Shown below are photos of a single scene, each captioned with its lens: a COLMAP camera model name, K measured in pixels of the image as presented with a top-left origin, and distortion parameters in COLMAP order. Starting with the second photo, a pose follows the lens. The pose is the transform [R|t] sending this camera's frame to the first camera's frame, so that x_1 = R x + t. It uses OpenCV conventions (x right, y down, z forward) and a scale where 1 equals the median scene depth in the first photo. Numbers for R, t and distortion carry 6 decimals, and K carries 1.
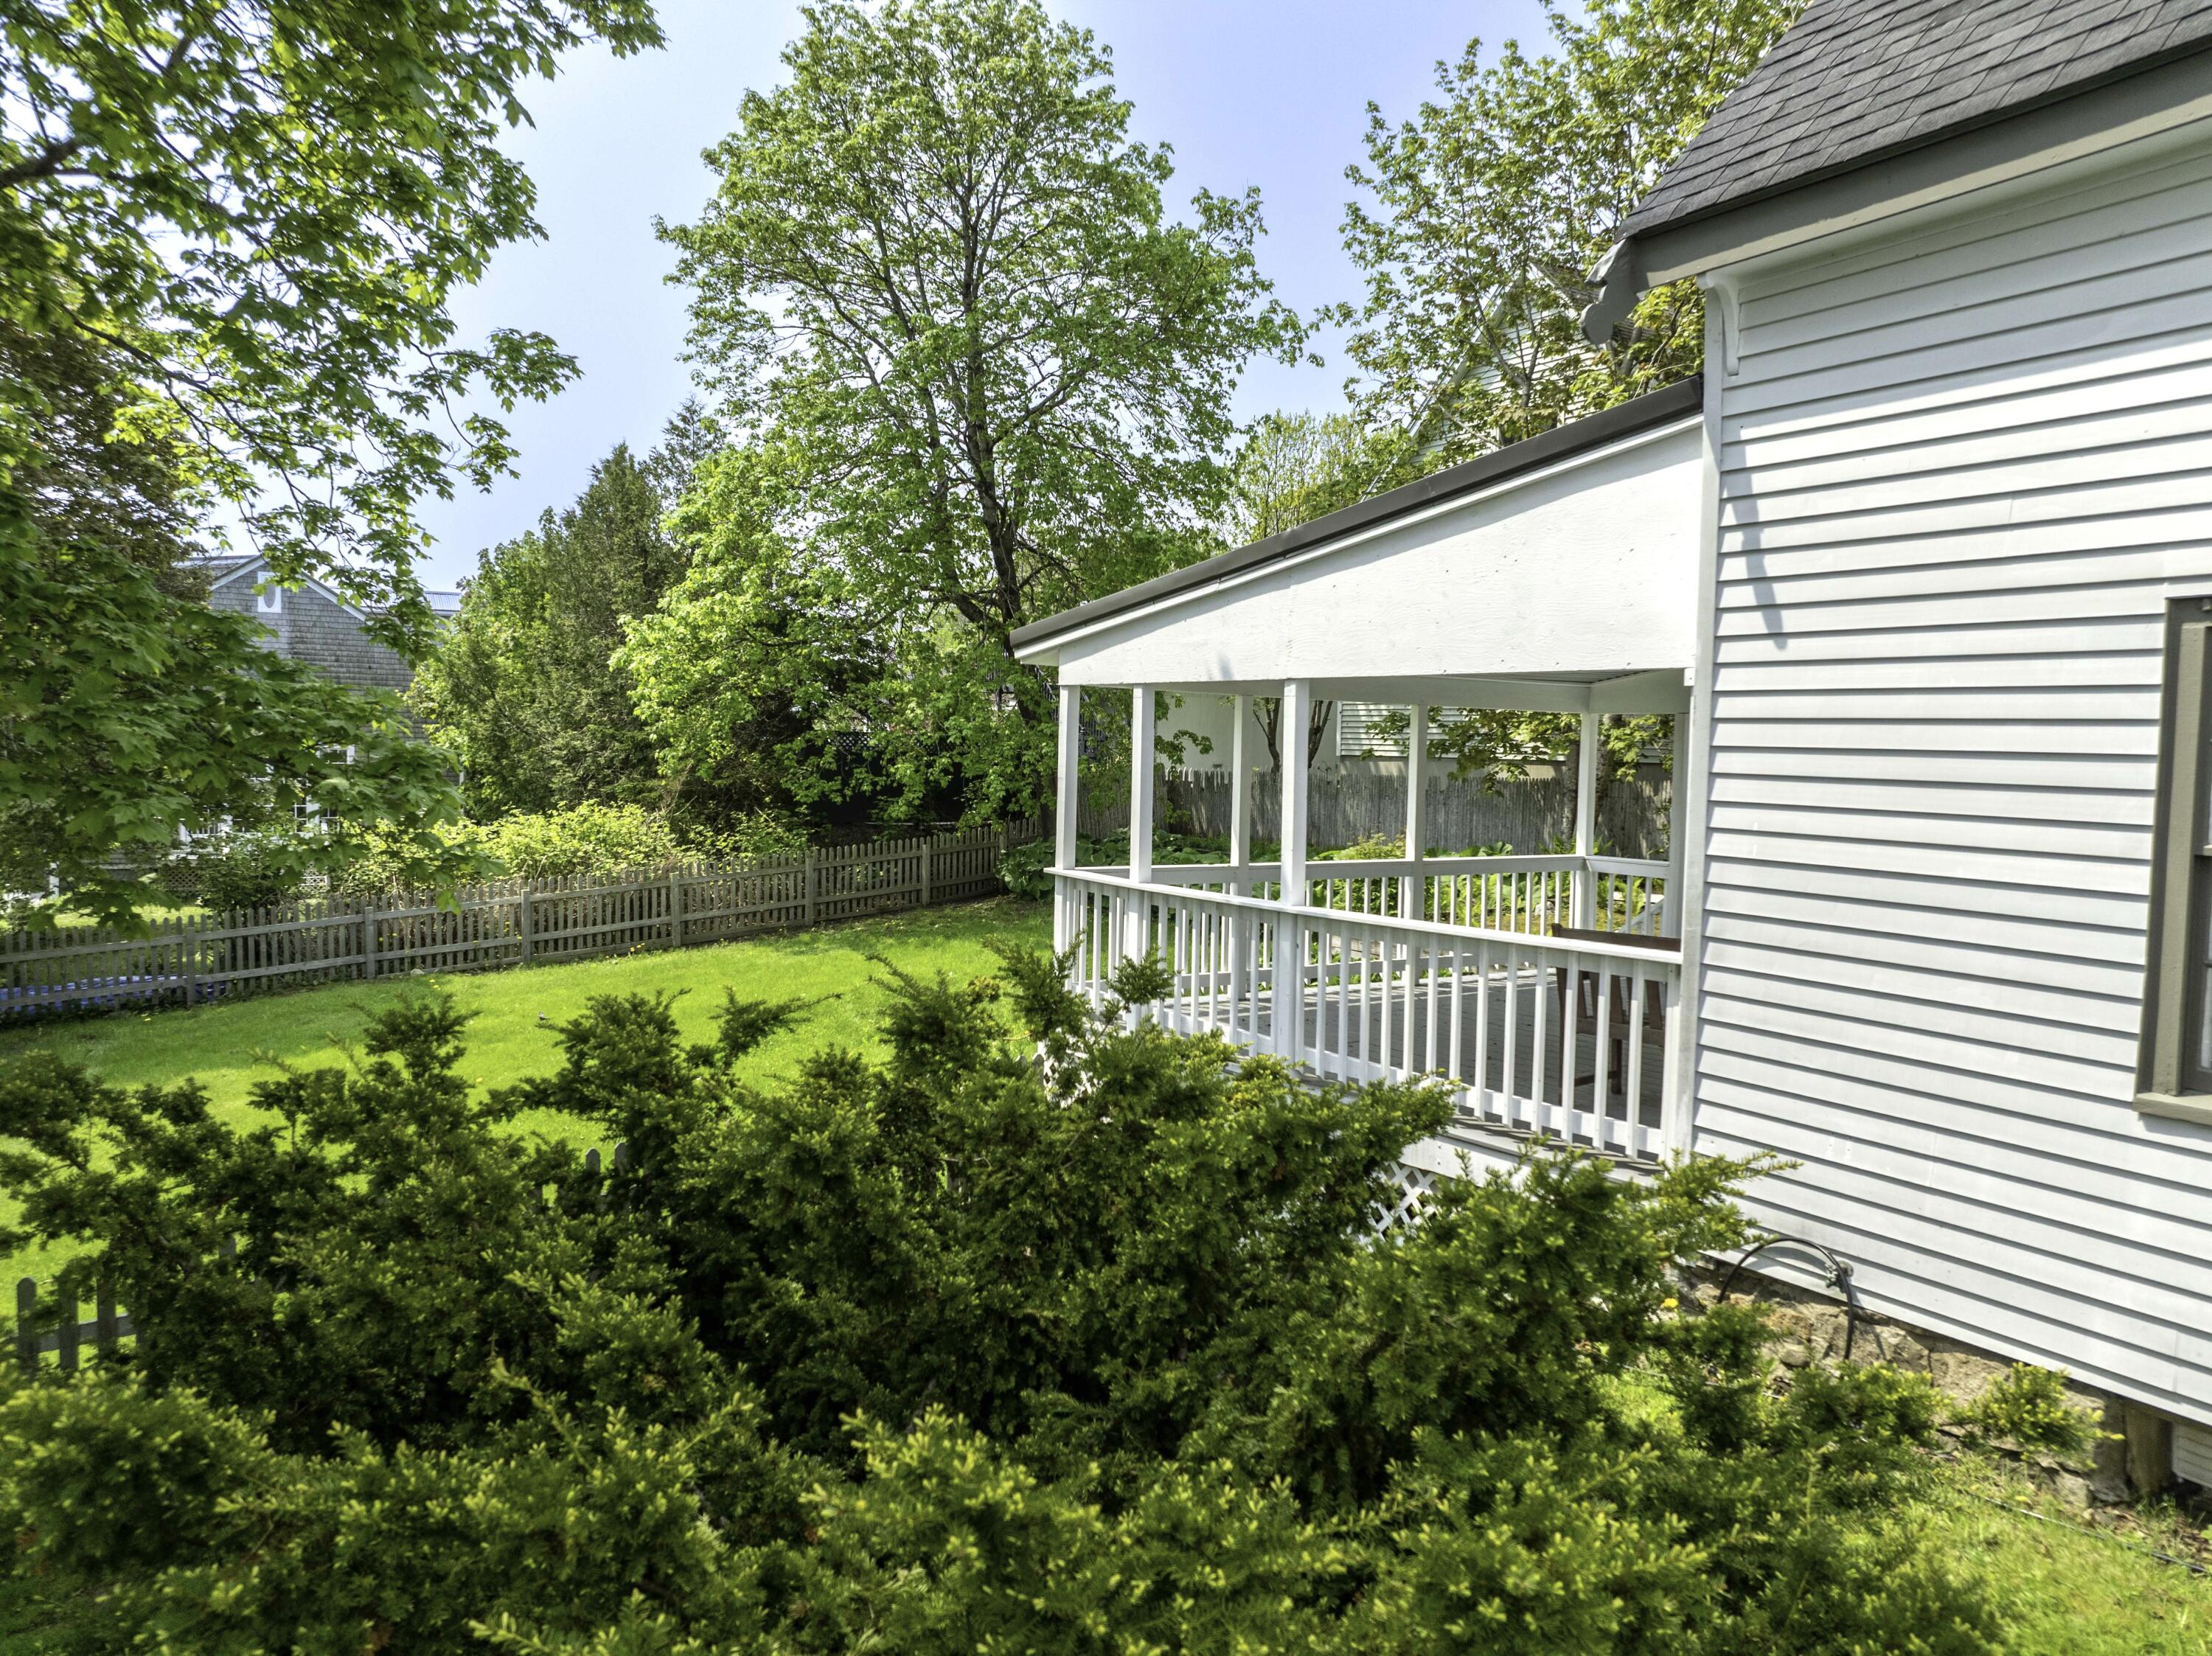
lens RADIAL K [[1545.2, 0, 1023.6], [0, 1545.2, 800.0], [0, 0, 1]] dist [-0.010203, 0.001089]
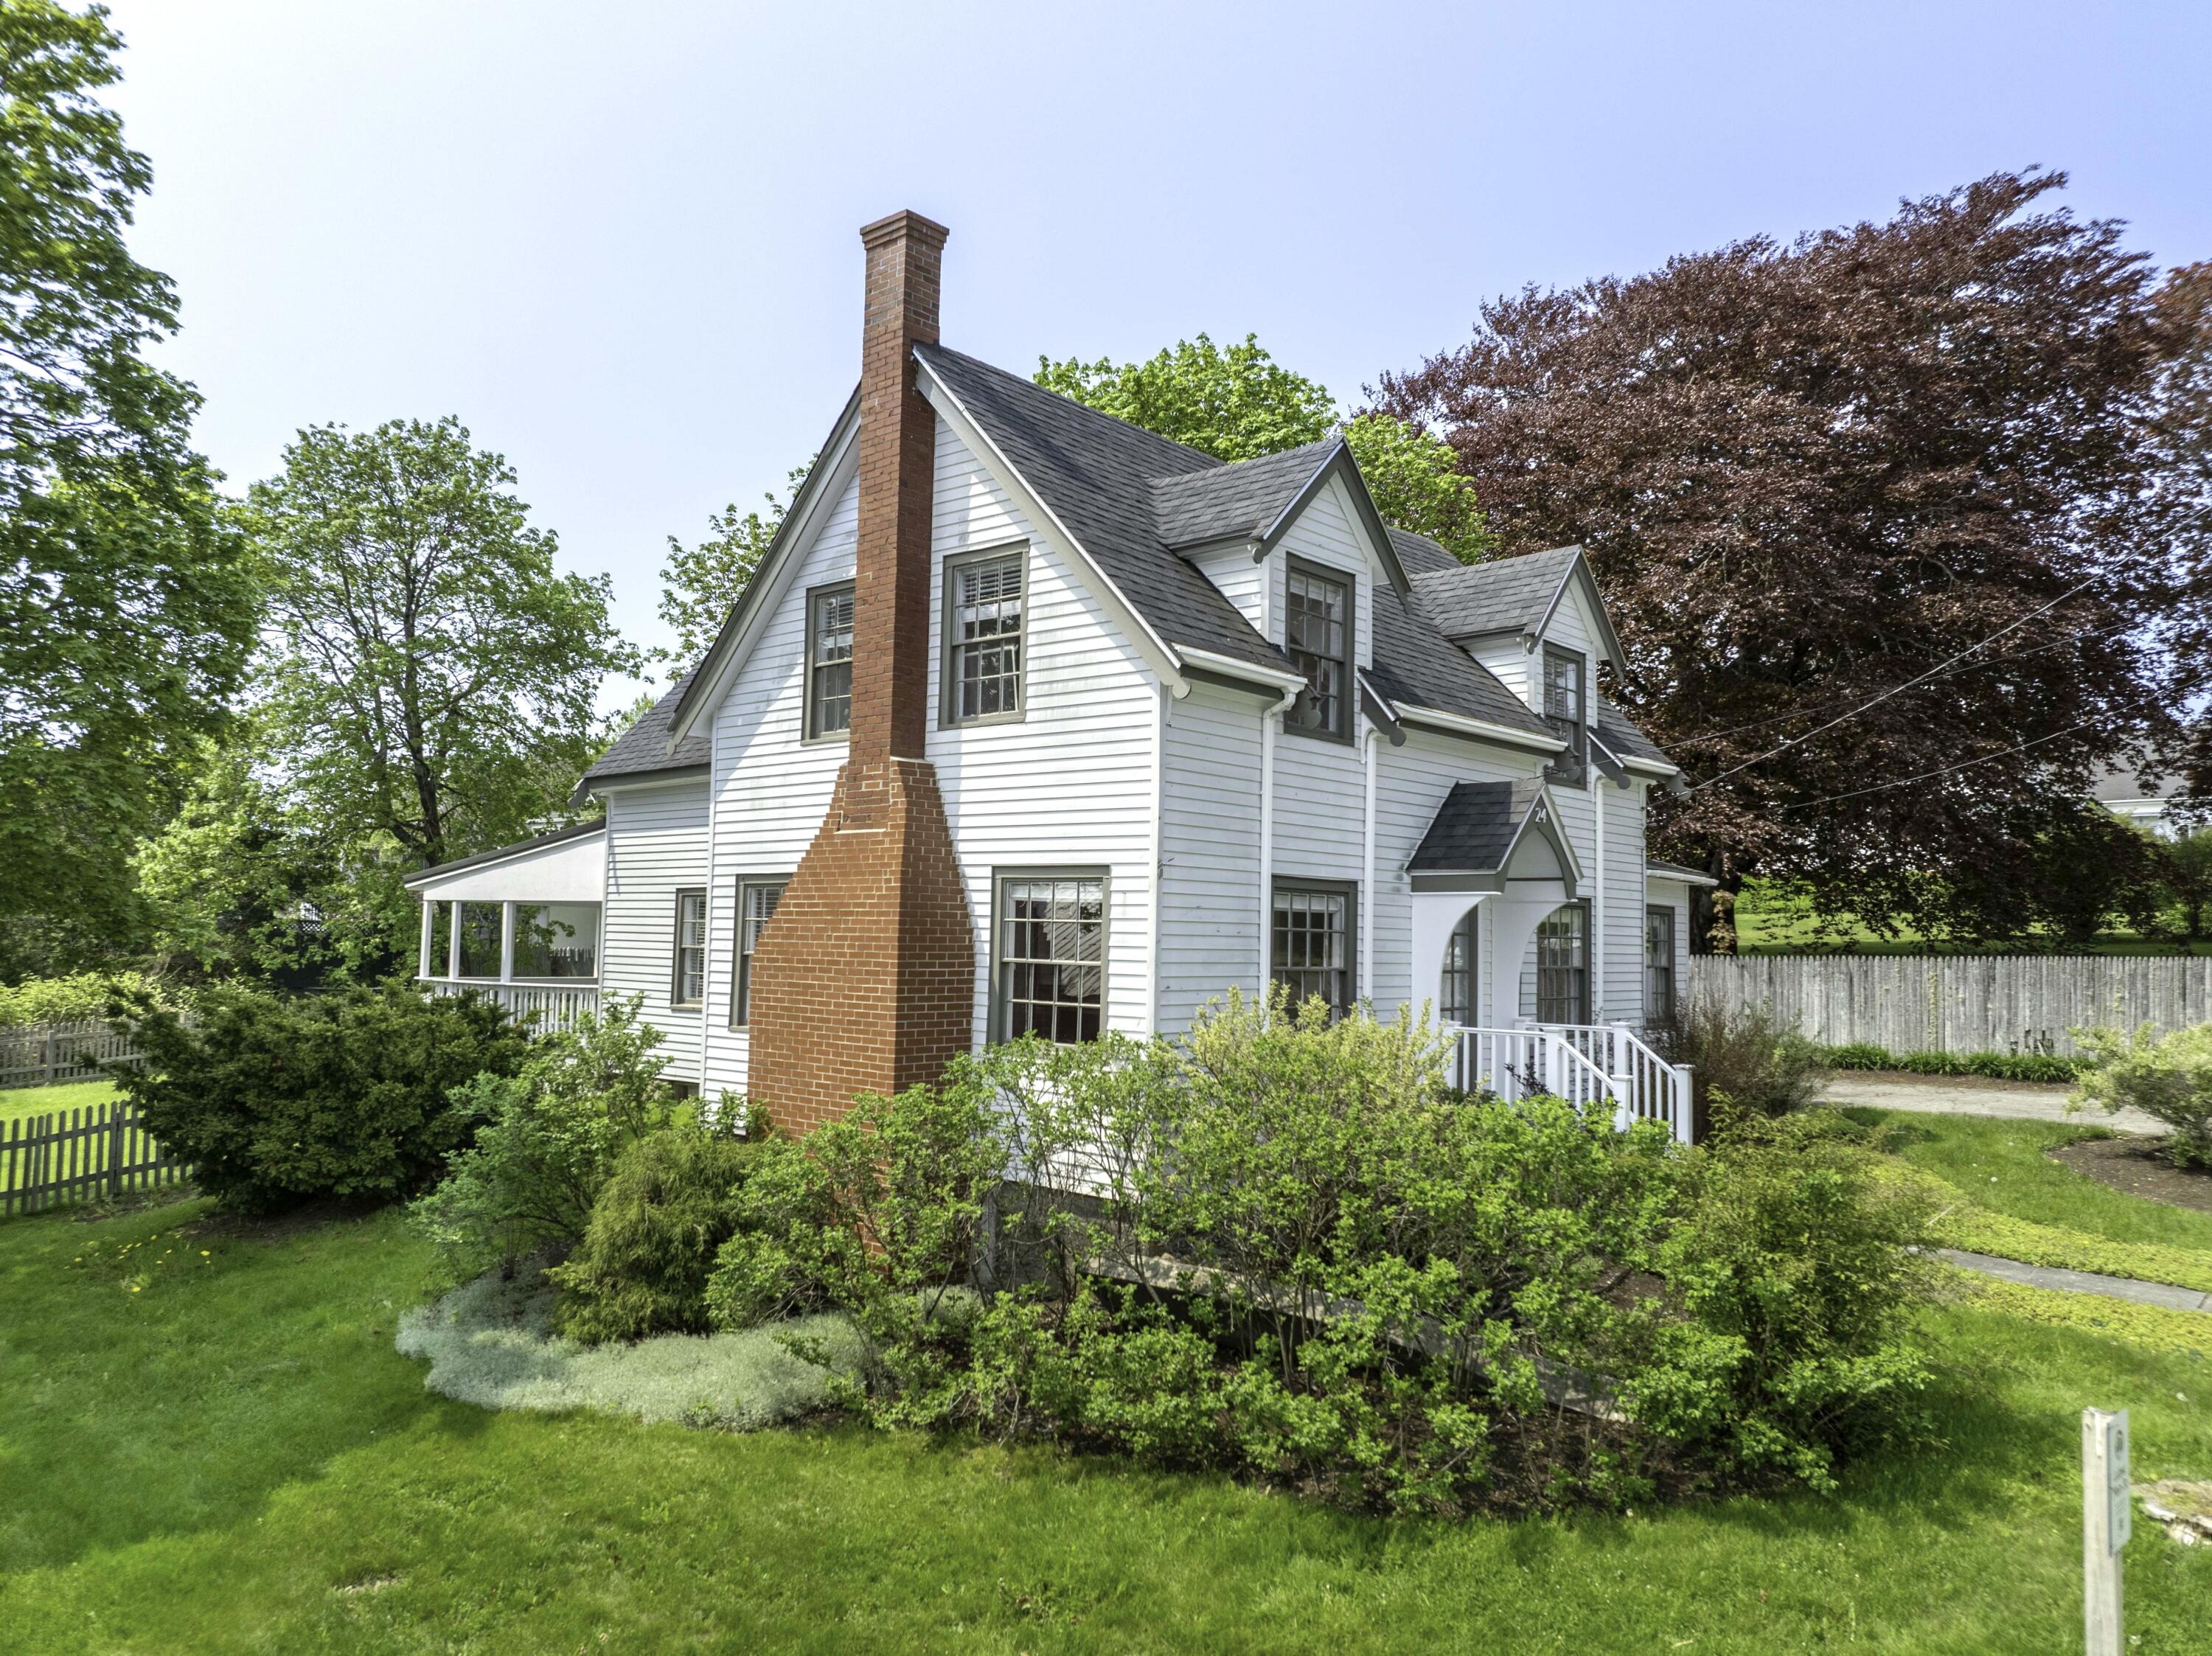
lens RADIAL K [[1545.2, 0, 1023.6], [0, 1545.2, 800.0], [0, 0, 1]] dist [-0.010203, 0.001089]
pose [[0.942692, 0.032924, 0.332036, 0.035940], [0.008814, 0.992315, -0.123420, 0.027712], [-0.333548, 0.119274, 0.935157, -0.567709]]
